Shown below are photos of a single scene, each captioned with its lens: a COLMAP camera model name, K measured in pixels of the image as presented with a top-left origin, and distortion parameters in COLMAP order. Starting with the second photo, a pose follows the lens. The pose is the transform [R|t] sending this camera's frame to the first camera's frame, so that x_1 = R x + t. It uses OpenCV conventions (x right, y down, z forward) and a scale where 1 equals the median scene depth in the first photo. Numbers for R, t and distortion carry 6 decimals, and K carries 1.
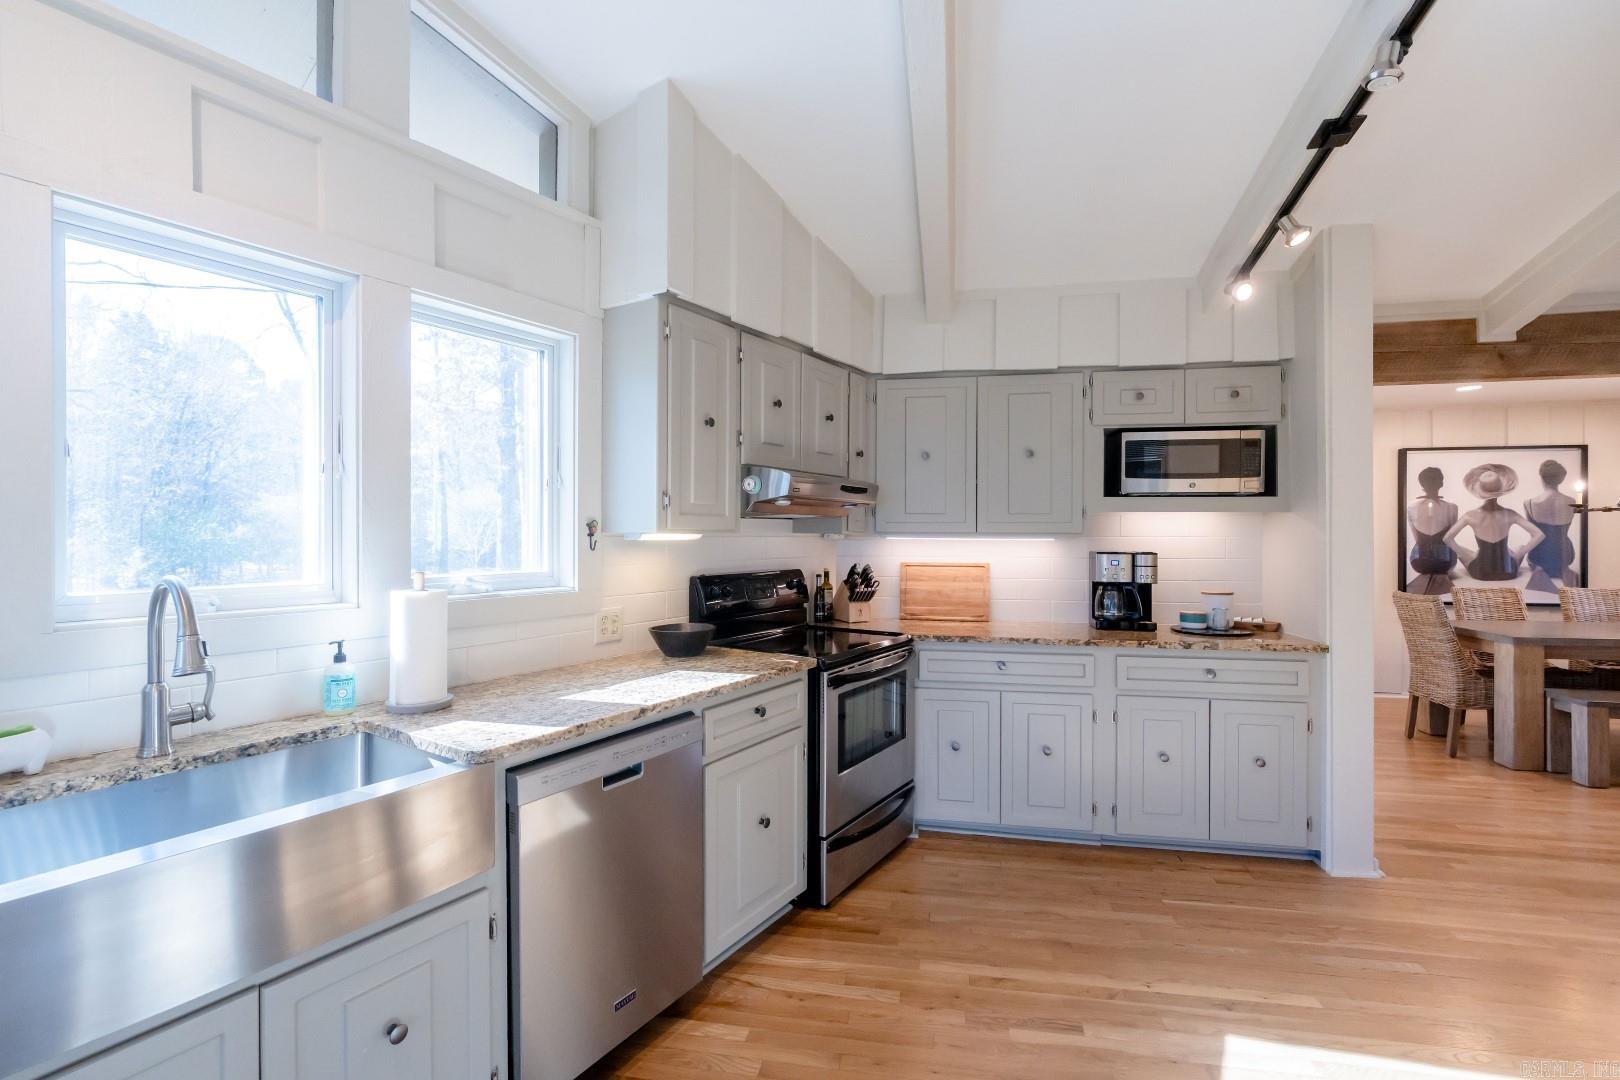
lens RADIAL K [[716.6, 0, 815.0], [0, 716.6, 539.5], [0, 0, 1]] dist [-0.011192, 0.003821]
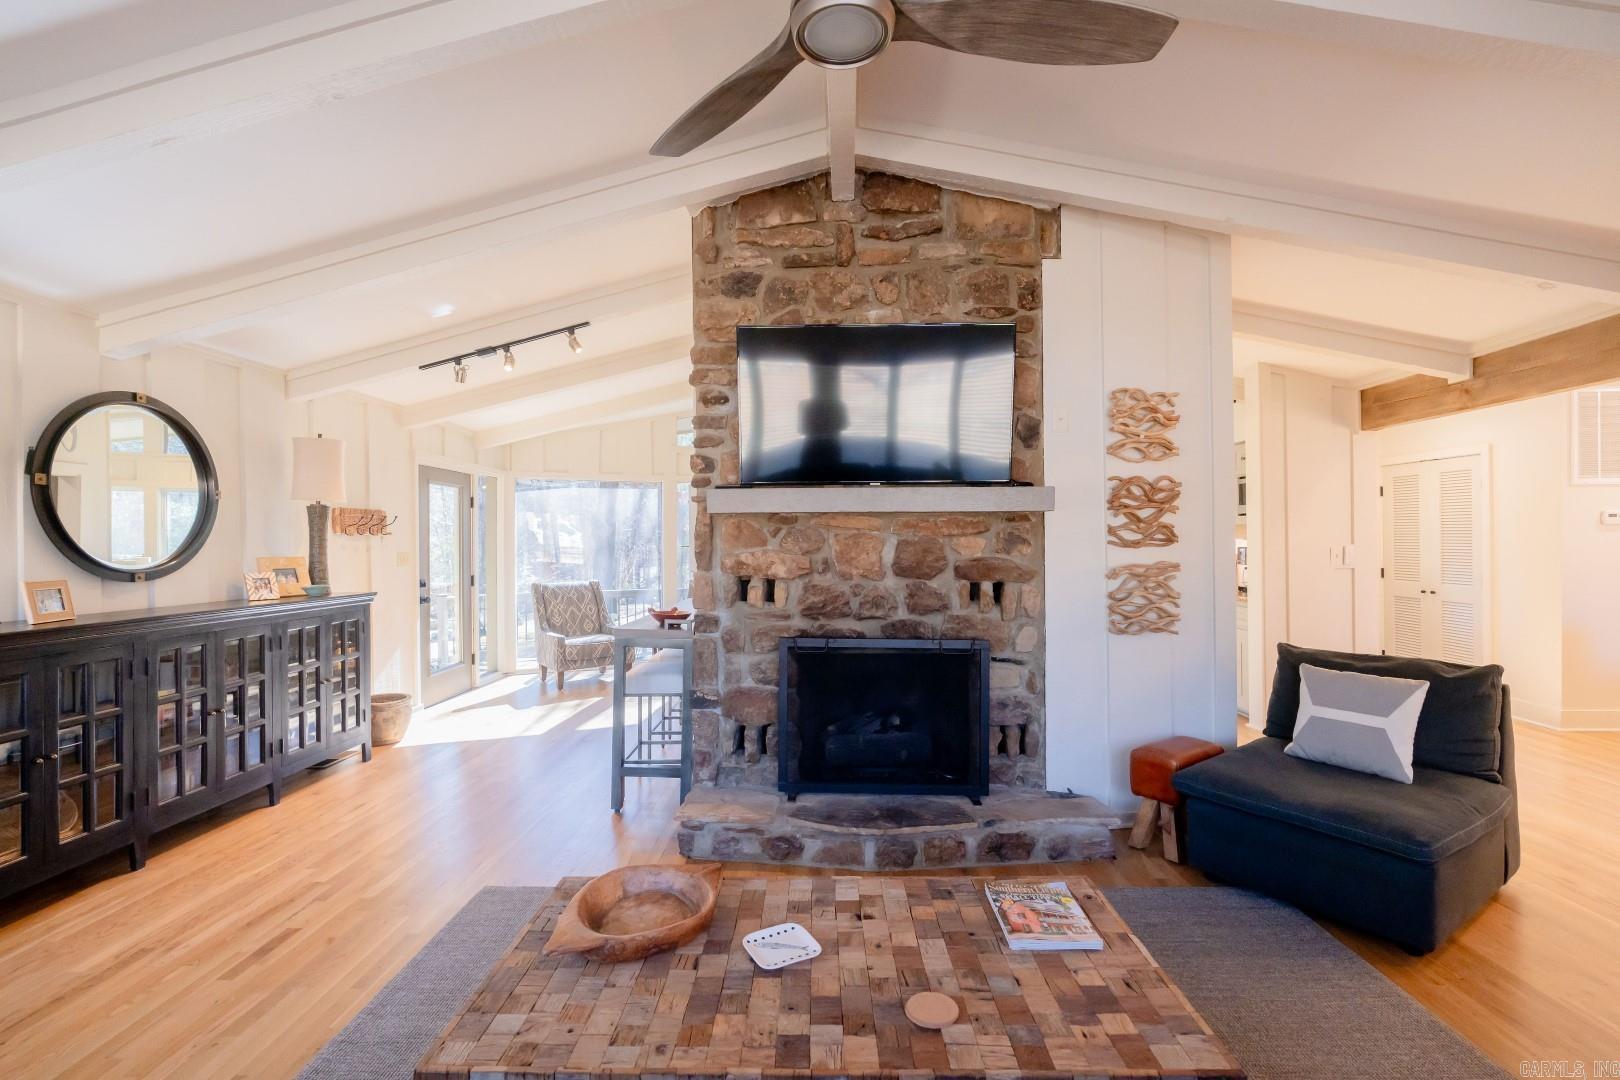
lens RADIAL K [[716.6, 0, 825.1], [0, 716.6, 541.3], [0, 0, 1]] dist [-0.011192, 0.003821]
pose [[0.181239, 0.000022, -0.983439, 1.727356], [0.004276, 0.999991, 0.000810, -0.002244], [0.983430, -0.004352, 0.181238, -0.282084]]
